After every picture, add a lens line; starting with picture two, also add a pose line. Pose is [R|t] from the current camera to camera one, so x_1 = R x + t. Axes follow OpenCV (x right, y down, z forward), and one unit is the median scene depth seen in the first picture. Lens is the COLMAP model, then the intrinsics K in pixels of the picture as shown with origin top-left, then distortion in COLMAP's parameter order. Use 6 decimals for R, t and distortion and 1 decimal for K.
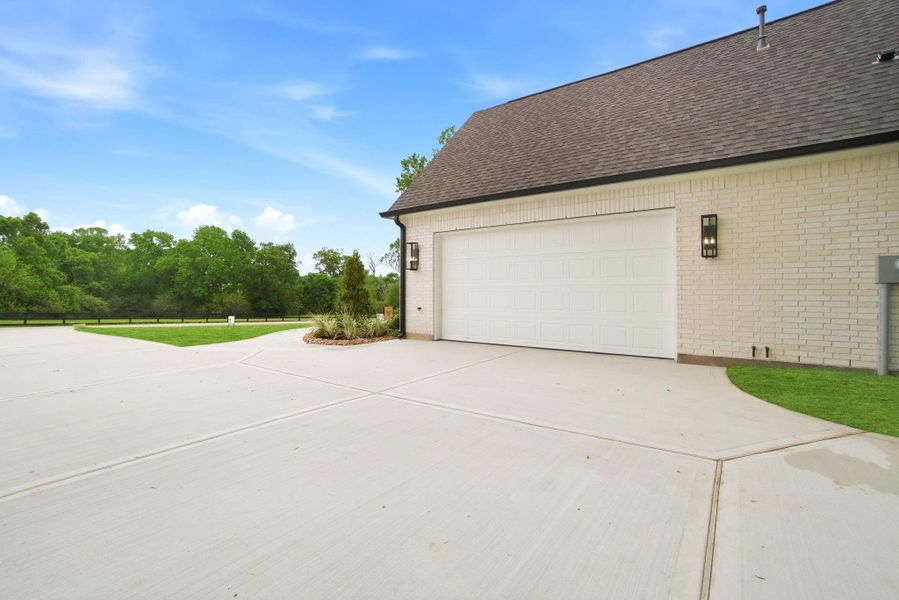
lens RADIAL K [[401.7, 0, 446.6], [0, 401.7, 294.5], [0, 0, 1]] dist [-0.046109, 0.022468]
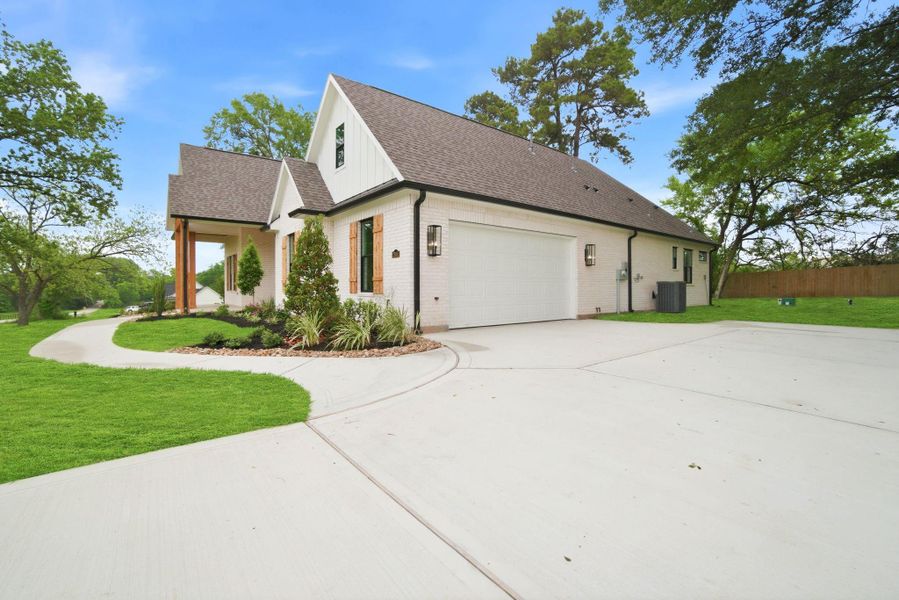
lens RADIAL K [[387.8, 0, 450.8], [0, 387.8, 270.1], [0, 0, 1]] dist [-0.015531, 0.000732]
pose [[0.273648, 0.028503, 0.961407, -1.076872], [-0.012058, 0.999584, -0.026202, -0.007245], [-0.961754, -0.004422, 0.273878, 0.862903]]
